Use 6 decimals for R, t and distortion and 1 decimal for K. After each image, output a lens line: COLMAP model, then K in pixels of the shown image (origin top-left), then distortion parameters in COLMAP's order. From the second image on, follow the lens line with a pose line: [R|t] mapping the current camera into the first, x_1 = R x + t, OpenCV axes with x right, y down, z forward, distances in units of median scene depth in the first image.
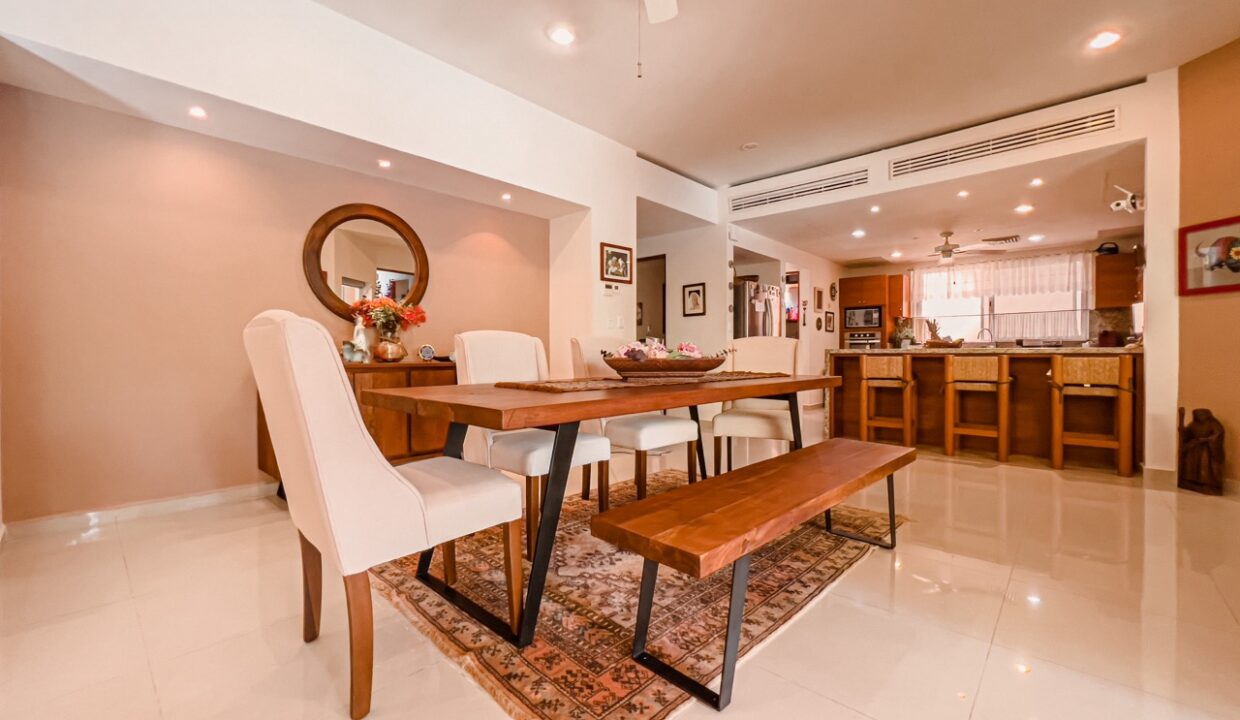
lens RADIAL K [[506.4, 0, 631.4], [0, 506.4, 365.6], [0, 0, 1]] dist [0.000847, 0.000022]
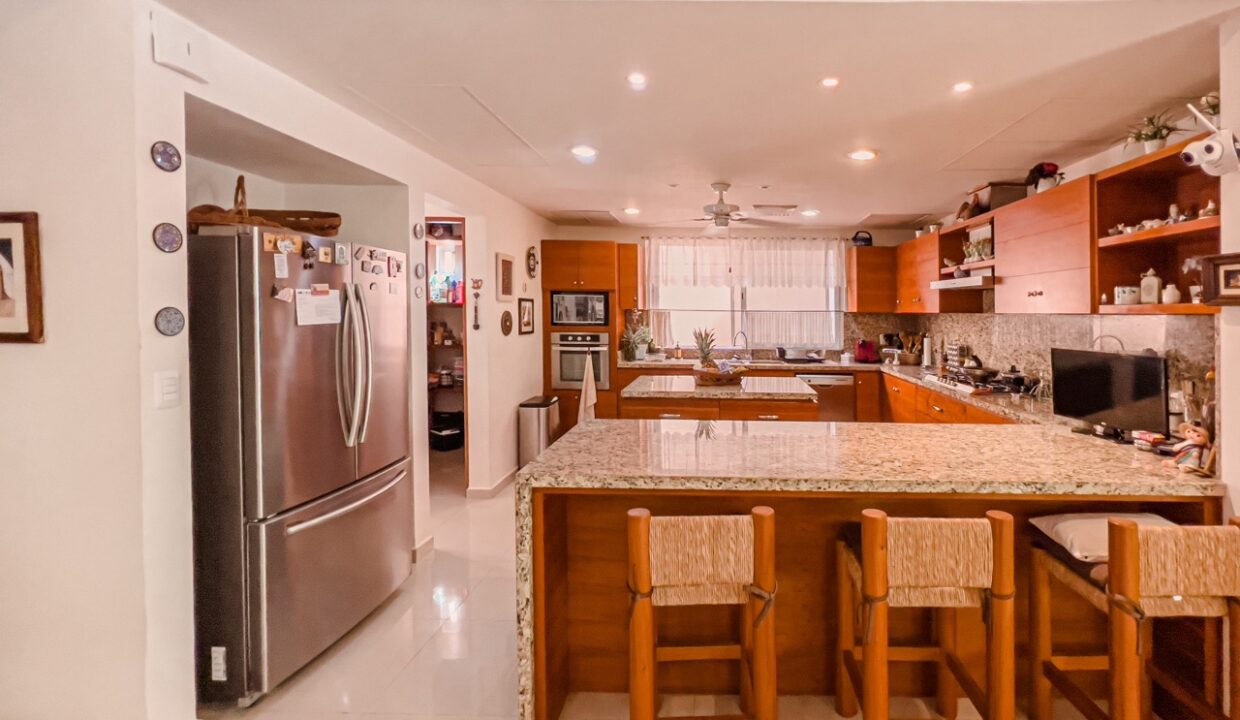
lens RADIAL K [[506.4, 0, 706.5], [0, 506.4, 337.4], [0, 0, 1]] dist [0.000847, 0.000022]
pose [[0.753487, -0.026518, 0.656928, 0.188884], [0.001665, 0.999260, 0.038428, -0.091766], [-0.657461, -0.027861, 0.752973, 0.487172]]
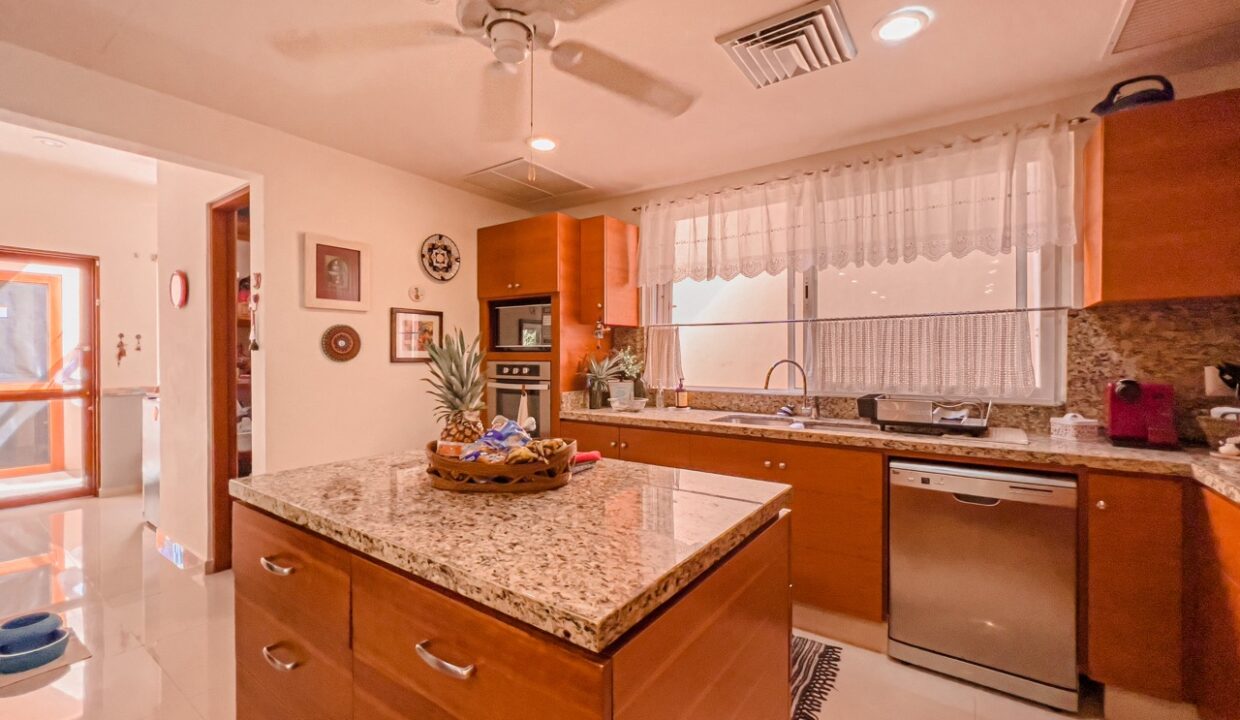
lens RADIAL K [[506.4, 0, 623.4], [0, 506.4, 359.8], [0, 0, 1]] dist [0.000847, 0.000022]
pose [[0.992717, -0.007310, 0.120248, 0.536825], [0.007749, 0.999965, -0.003180, -0.072195], [-0.120221, 0.004088, 0.992739, 0.655134]]
